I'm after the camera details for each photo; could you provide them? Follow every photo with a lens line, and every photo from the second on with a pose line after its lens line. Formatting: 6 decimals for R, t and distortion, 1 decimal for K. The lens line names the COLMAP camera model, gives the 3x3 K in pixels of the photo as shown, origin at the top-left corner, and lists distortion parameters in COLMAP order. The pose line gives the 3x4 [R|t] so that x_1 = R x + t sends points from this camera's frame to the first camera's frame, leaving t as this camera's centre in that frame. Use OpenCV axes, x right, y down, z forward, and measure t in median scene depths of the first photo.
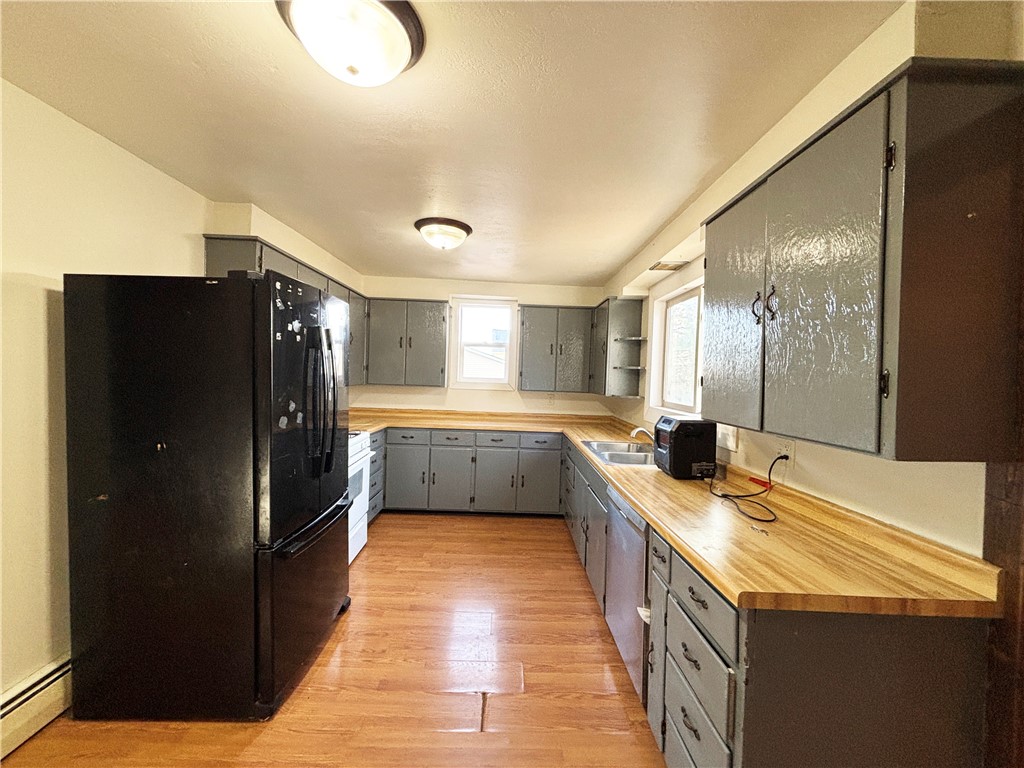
lens RADIAL K [[411.0, 0, 511.4], [0, 411.0, 384.8], [0, 0, 1]] dist [-0.000308, -0.001996]
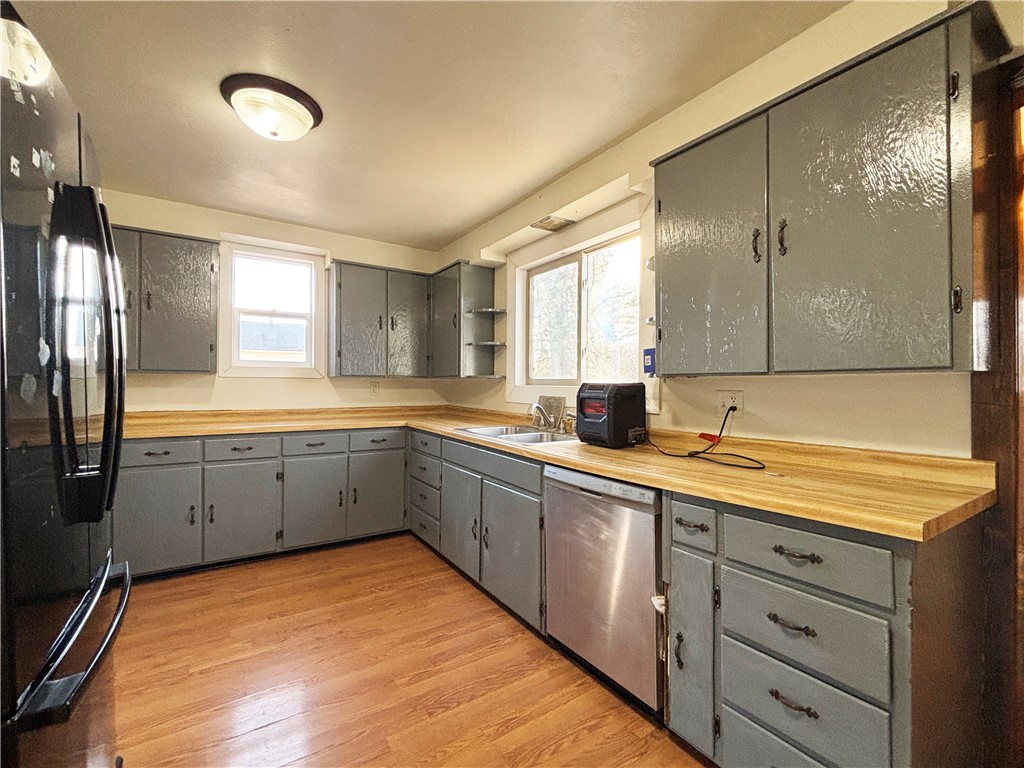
lens RADIAL K [[450.1, 0, 514.0], [0, 450.1, 383.9], [0, 0, 1]] dist [0.001031, -0.000439]
pose [[0.843560, -0.026652, 0.536373, -0.172927], [0.032834, 0.999459, -0.001977, 0.046036], [-0.536030, 0.019279, 0.843979, 0.163019]]
